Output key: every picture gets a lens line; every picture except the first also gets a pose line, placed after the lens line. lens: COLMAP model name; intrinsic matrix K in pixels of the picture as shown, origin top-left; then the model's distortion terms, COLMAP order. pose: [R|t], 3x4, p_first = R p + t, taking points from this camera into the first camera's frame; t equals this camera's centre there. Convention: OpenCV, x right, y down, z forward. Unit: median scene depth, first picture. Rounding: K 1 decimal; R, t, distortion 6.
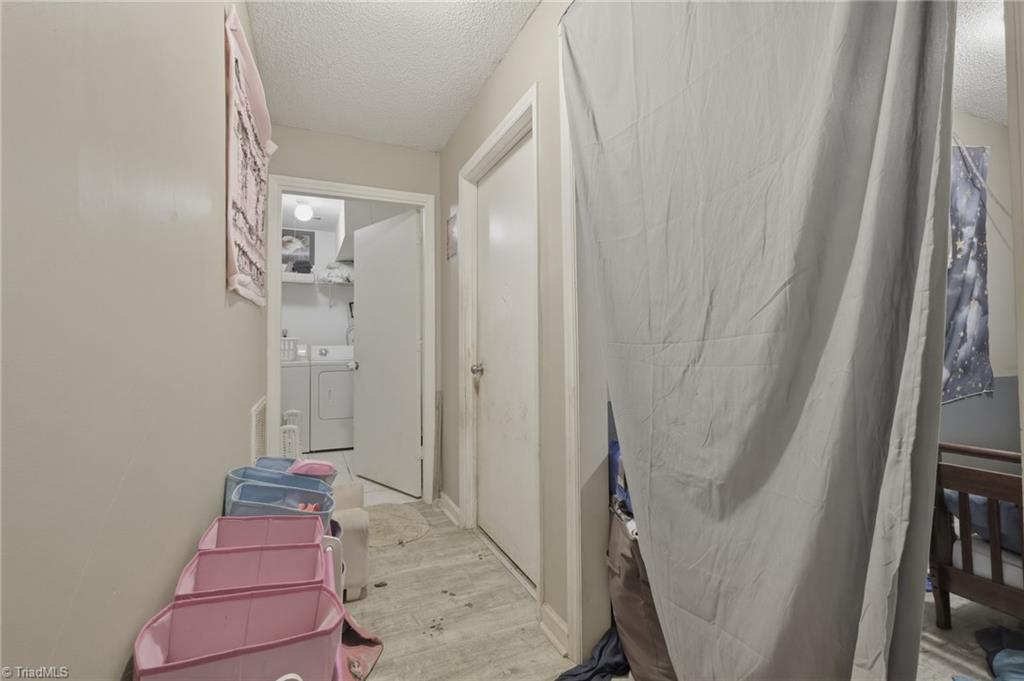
lens RADIAL K [[456.1, 0, 511.4], [0, 456.1, 334.1], [0, 0, 1]] dist [0.000303, 0.000471]
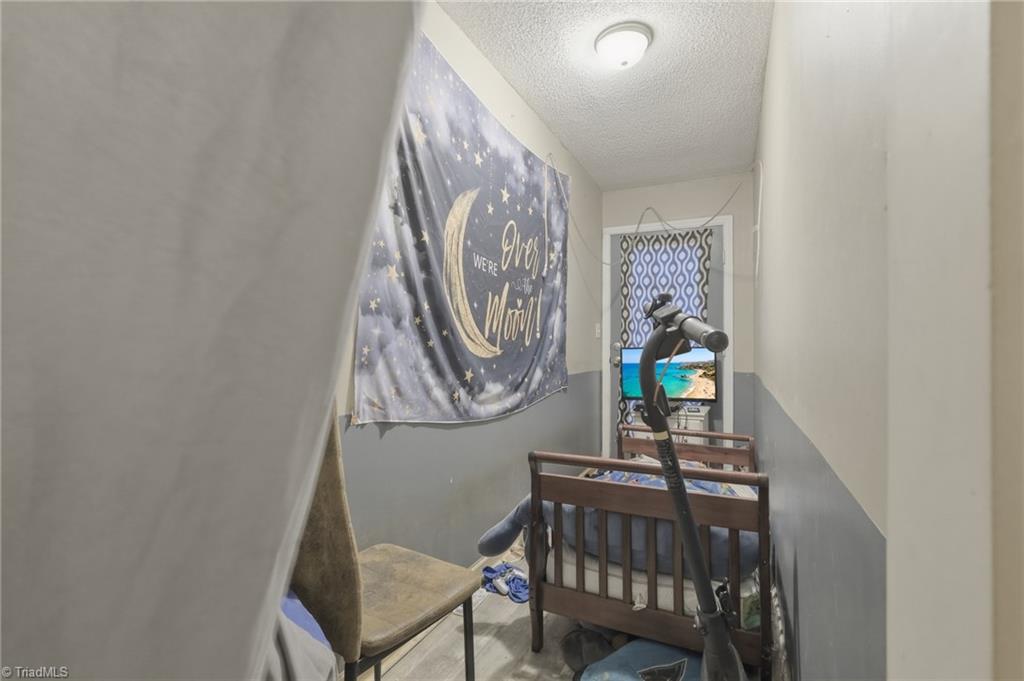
lens RADIAL K [[456.1, 0, 511.4], [0, 456.1, 334.1], [0, 0, 1]] dist [0.000303, 0.000471]
pose [[0.746500, 0.029727, 0.664721, 0.180236], [-0.034210, 0.999395, -0.006276, 0.002444], [-0.664506, -0.018055, 0.747065, 0.236894]]
